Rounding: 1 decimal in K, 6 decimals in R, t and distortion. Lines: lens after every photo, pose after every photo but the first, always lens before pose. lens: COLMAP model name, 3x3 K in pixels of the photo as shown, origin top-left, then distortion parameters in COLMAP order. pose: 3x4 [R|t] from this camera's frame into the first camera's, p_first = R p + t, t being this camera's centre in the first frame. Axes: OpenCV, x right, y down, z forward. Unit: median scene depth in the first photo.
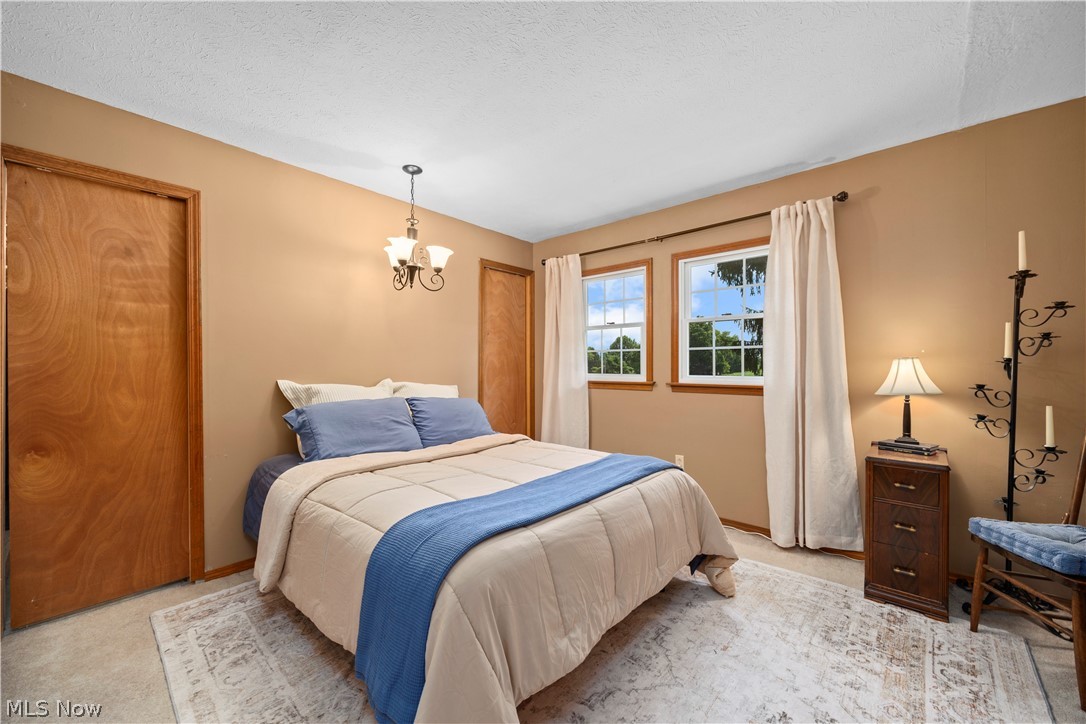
lens RADIAL K [[425.7, 0, 547.5], [0, 425.7, 366.0], [0, 0, 1]] dist [0.004240, 0.000273]
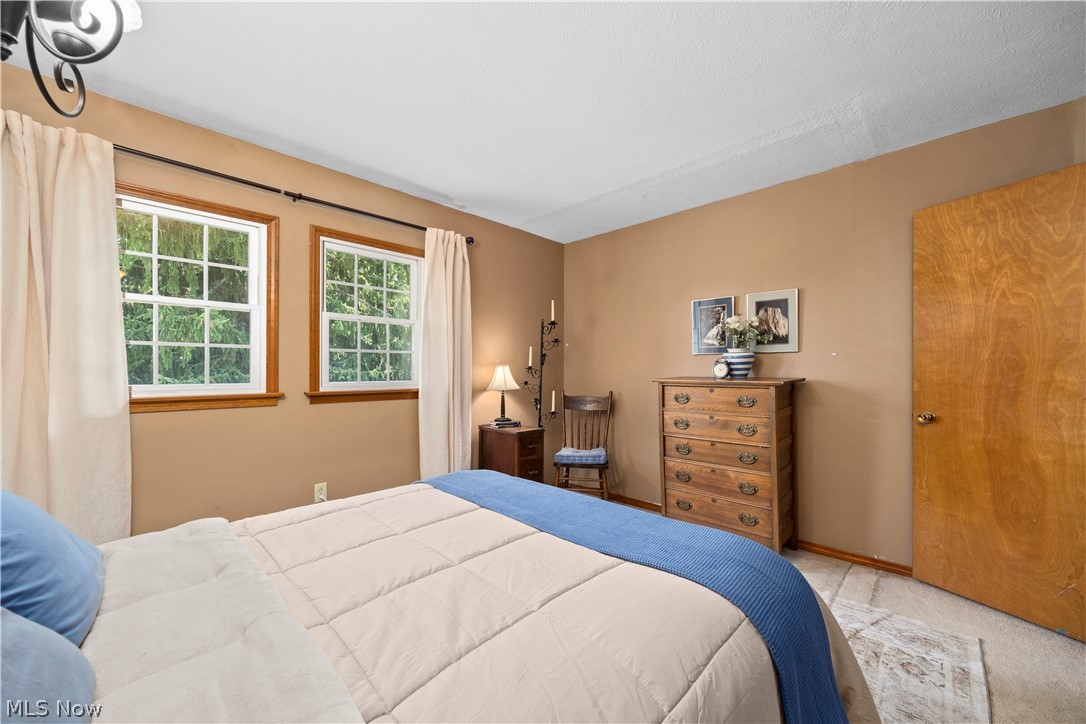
lens RADIAL K [[425.7, 0, 547.8], [0, 425.7, 366.8], [0, 0, 1]] dist [0.004240, 0.000273]
pose [[0.045739, 0.007618, 0.998924, -0.458142], [-0.003181, 0.999967, -0.007480, -0.001808], [-0.998948, -0.002836, 0.045762, 0.541793]]
